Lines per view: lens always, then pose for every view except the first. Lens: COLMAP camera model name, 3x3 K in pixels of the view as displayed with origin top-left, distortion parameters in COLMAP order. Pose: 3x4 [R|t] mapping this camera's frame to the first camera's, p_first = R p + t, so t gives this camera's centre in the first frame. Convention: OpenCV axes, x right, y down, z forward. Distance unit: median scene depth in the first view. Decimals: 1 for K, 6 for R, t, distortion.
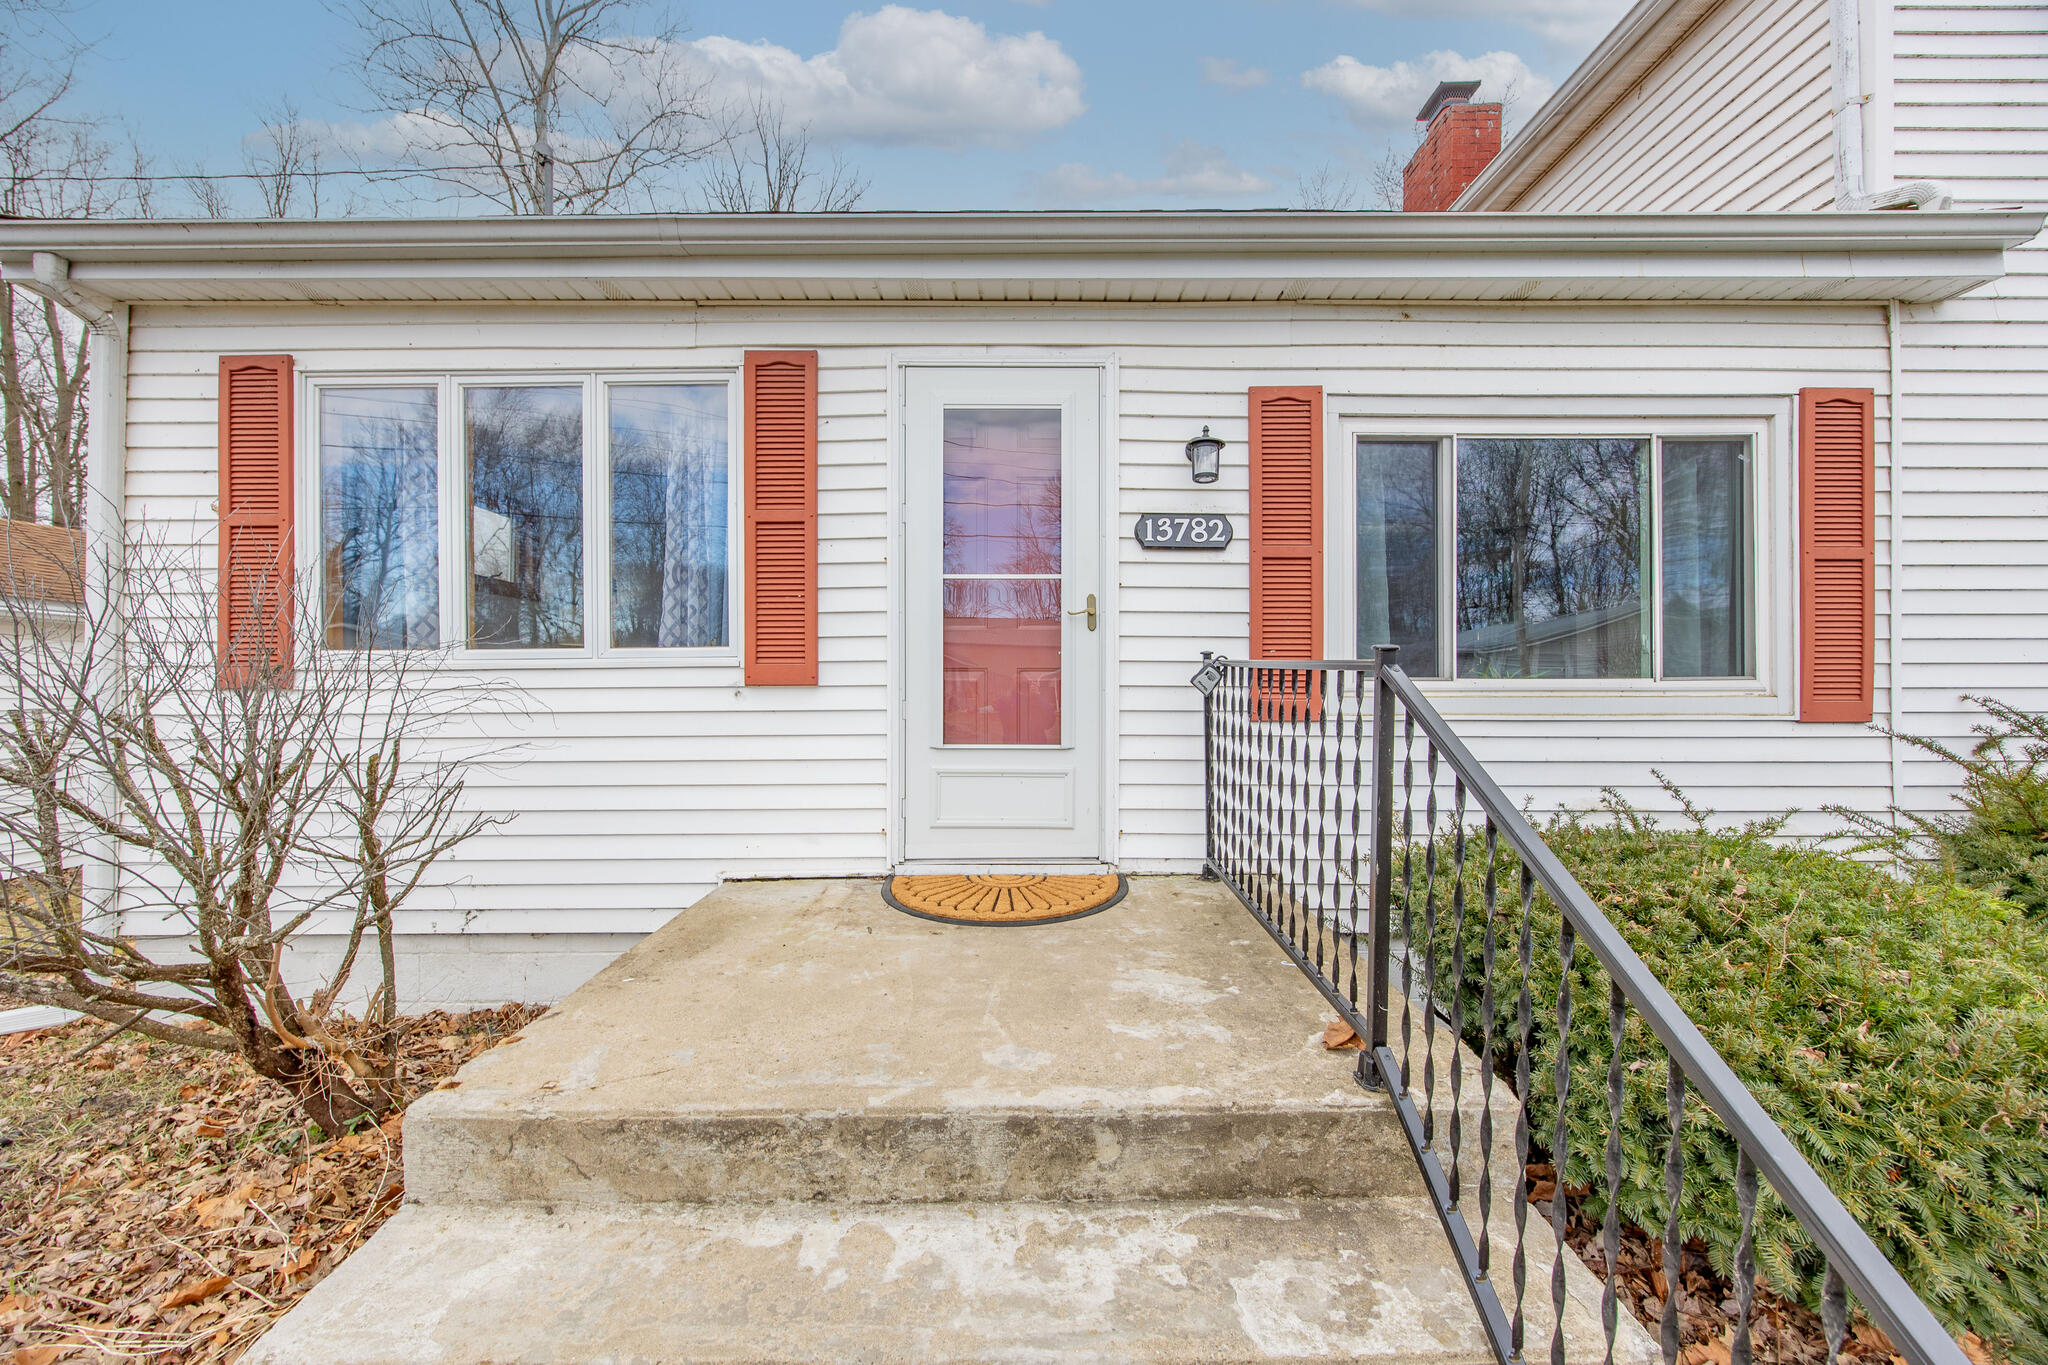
lens RADIAL K [[792.0, 0, 1034.5], [0, 792.0, 690.0], [0, 0, 1]] dist [-0.002366, -0.000253]
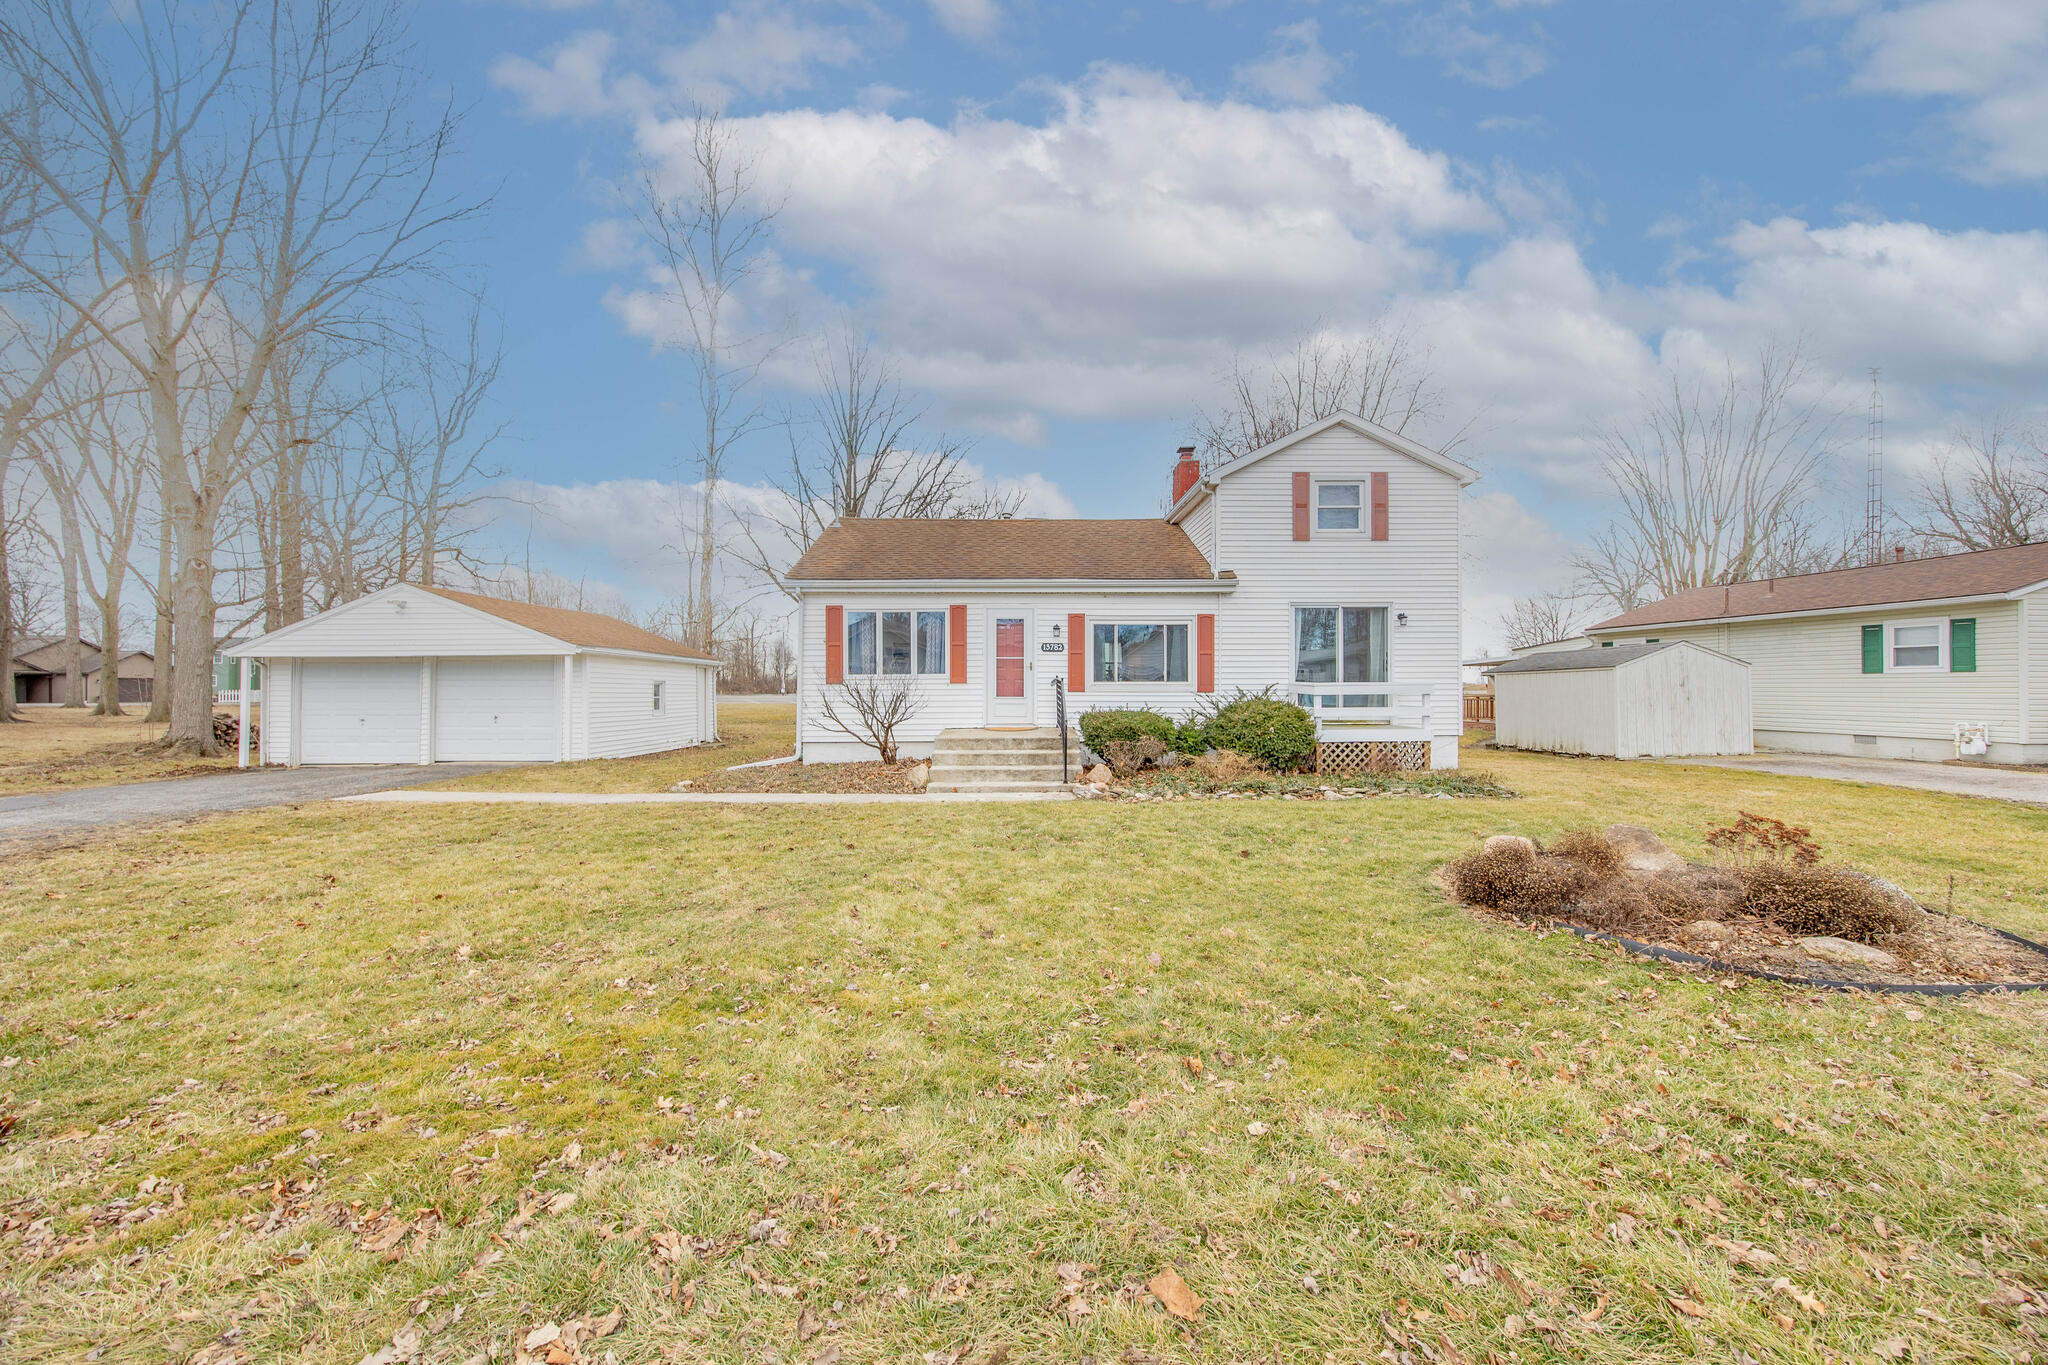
lens RADIAL K [[792.0, 0, 1015.5], [0, 792.0, 688.1], [0, 0, 1]] dist [-0.002366, -0.000253]
pose [[0.999997, 0.000975, 0.002177, -0.019917], [-0.000971, 0.999997, -0.002091, 0.029358], [-0.002179, 0.002089, 0.999995, -3.259579]]
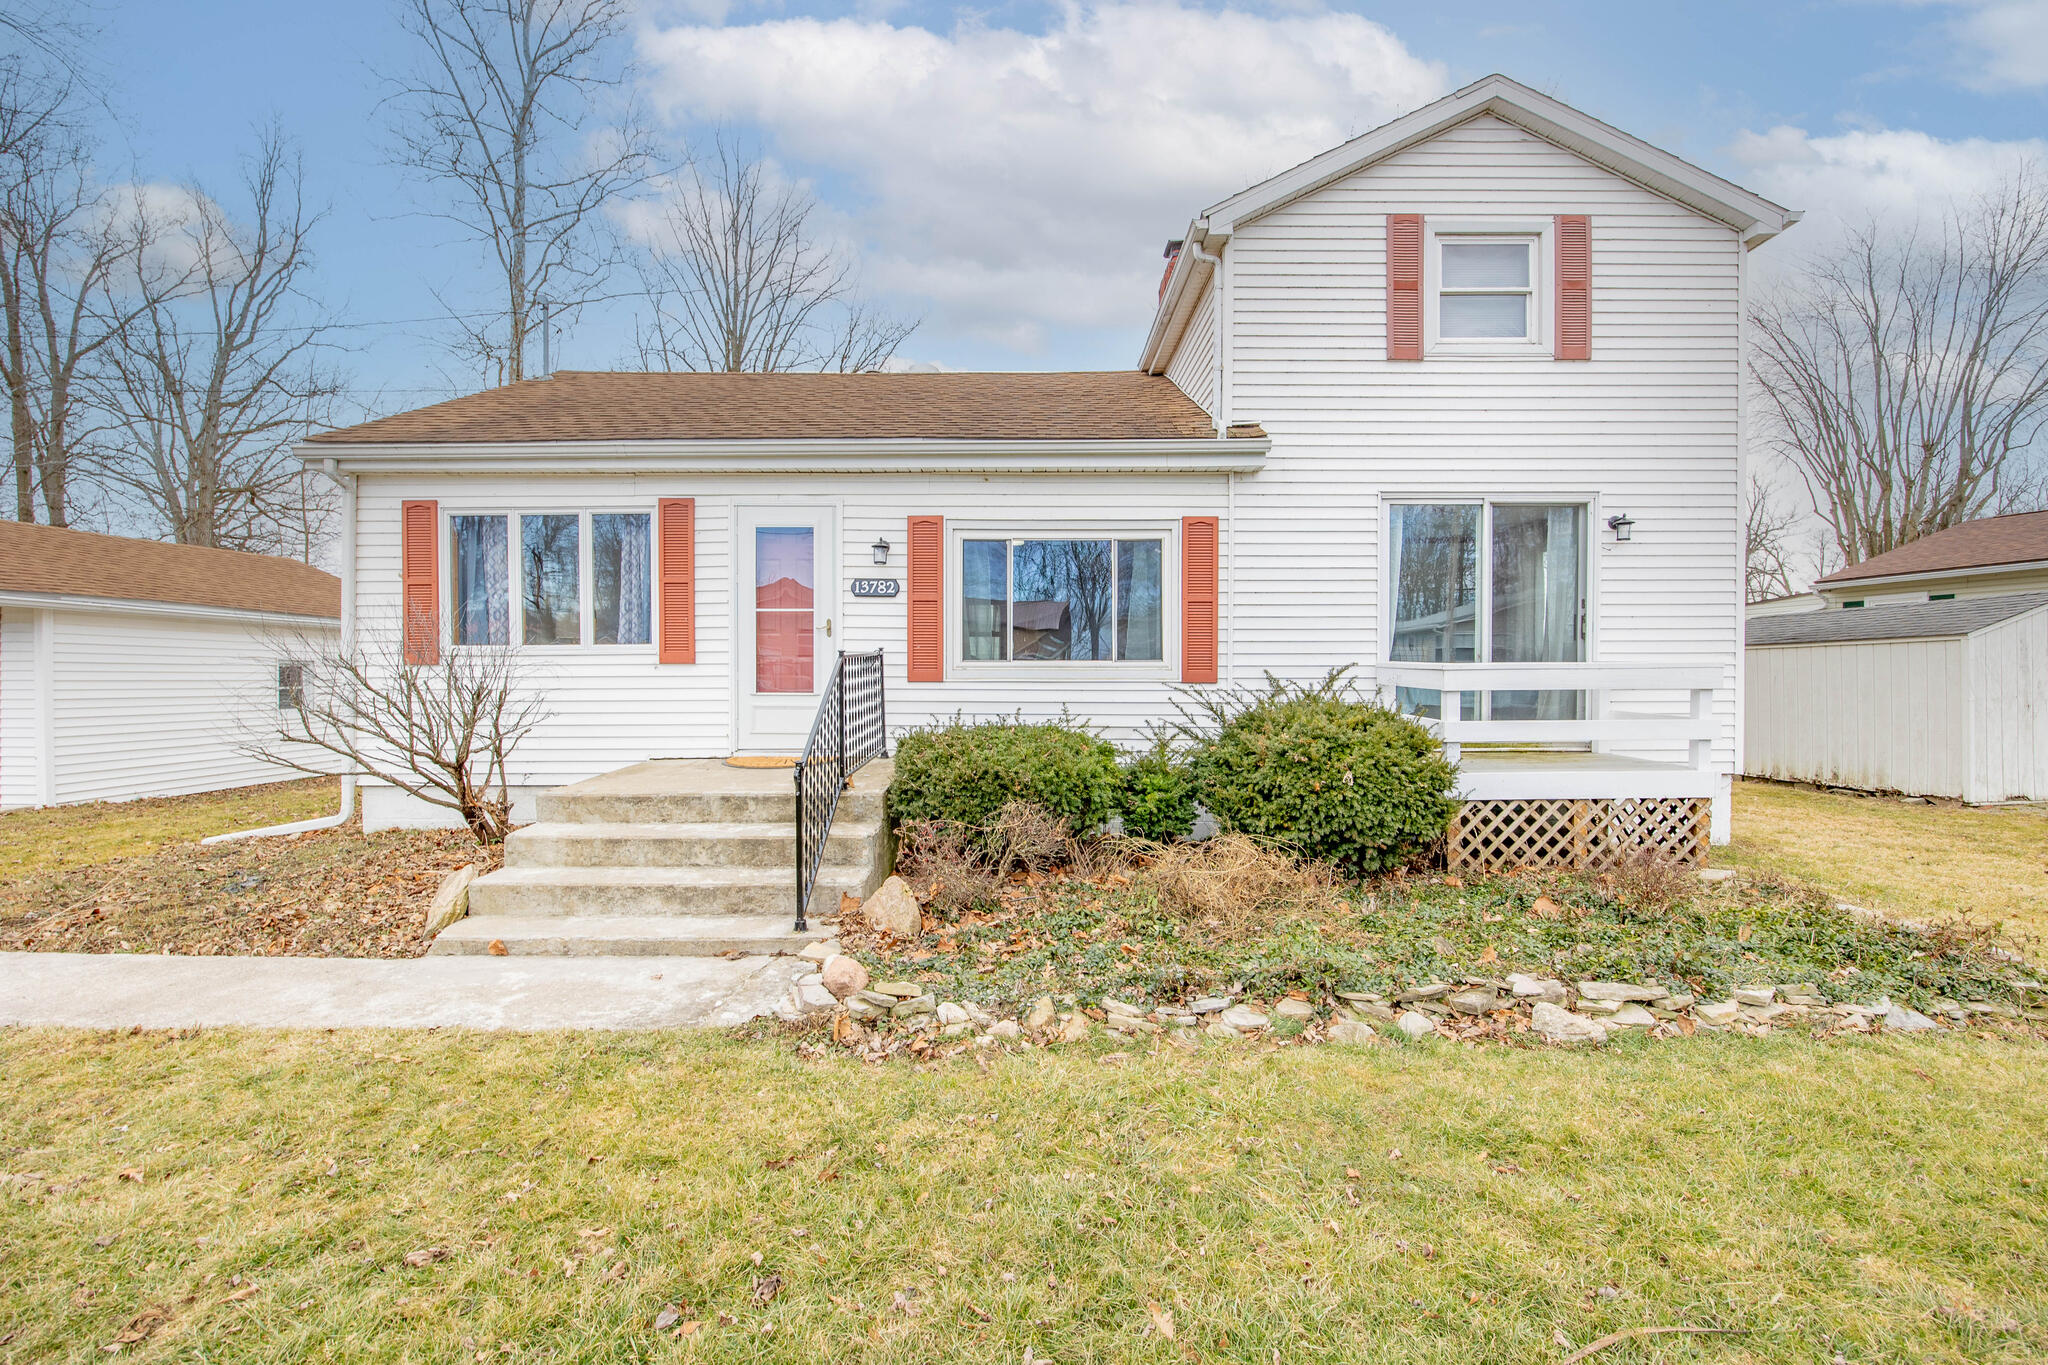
lens RADIAL K [[855.4, 0, 1022.0], [0, 855.4, 683.9], [0, 0, 1]] dist [-0.011774, 0.000933]
pose [[0.999922, 0.002026, -0.012334, 0.589658], [-0.001864, 0.999912, 0.013156, 0.016178], [0.012359, -0.013132, 0.999837, -1.175431]]
